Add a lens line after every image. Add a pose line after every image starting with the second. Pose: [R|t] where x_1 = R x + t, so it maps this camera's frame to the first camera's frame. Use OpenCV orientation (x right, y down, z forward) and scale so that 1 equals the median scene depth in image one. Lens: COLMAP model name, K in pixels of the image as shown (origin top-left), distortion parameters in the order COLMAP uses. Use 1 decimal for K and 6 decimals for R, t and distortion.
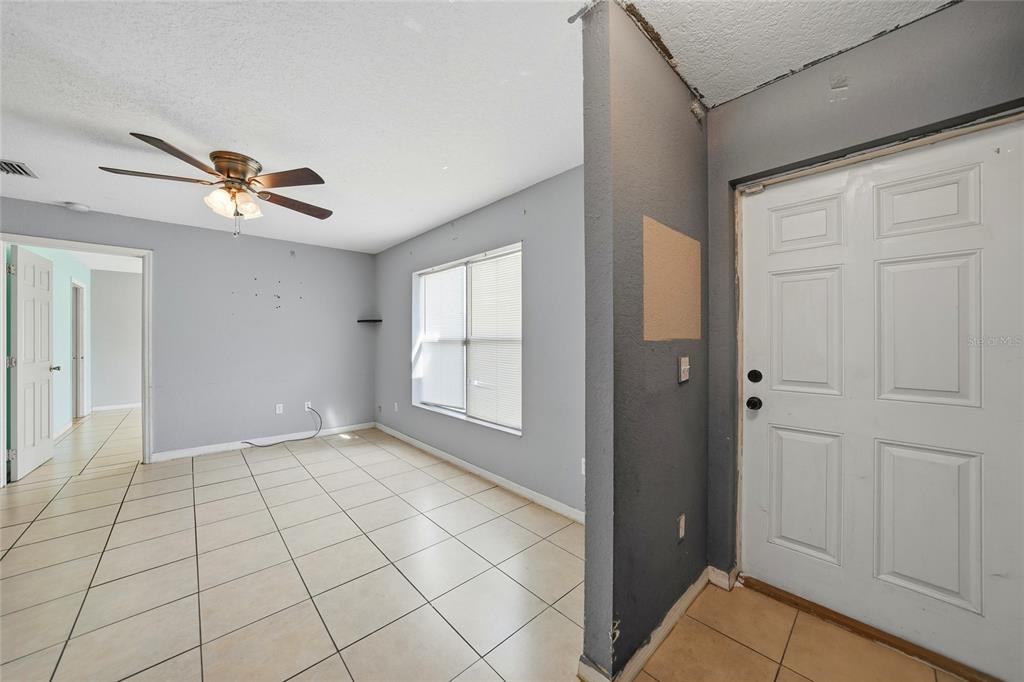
lens RADIAL K [[354.6, 0, 512.0], [0, 354.6, 341.0], [0, 0, 1]] dist [-0.016480, 0.000003]
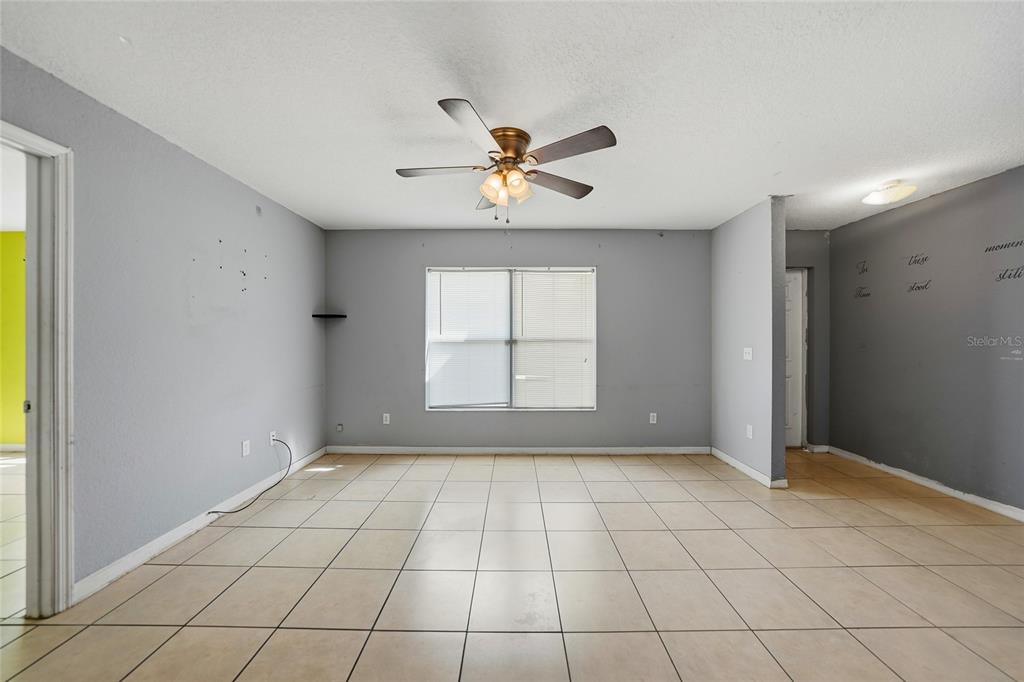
lens RADIAL K [[357.8, 0, 510.2], [0, 357.8, 339.2], [0, 0, 1]] dist [-0.027006, 0.004851]
pose [[0.678276, -0.000887, 0.734807, -0.938970], [0.005180, 0.999980, -0.003575, -0.001210], [-0.734789, 0.006231, 0.678267, 0.241453]]
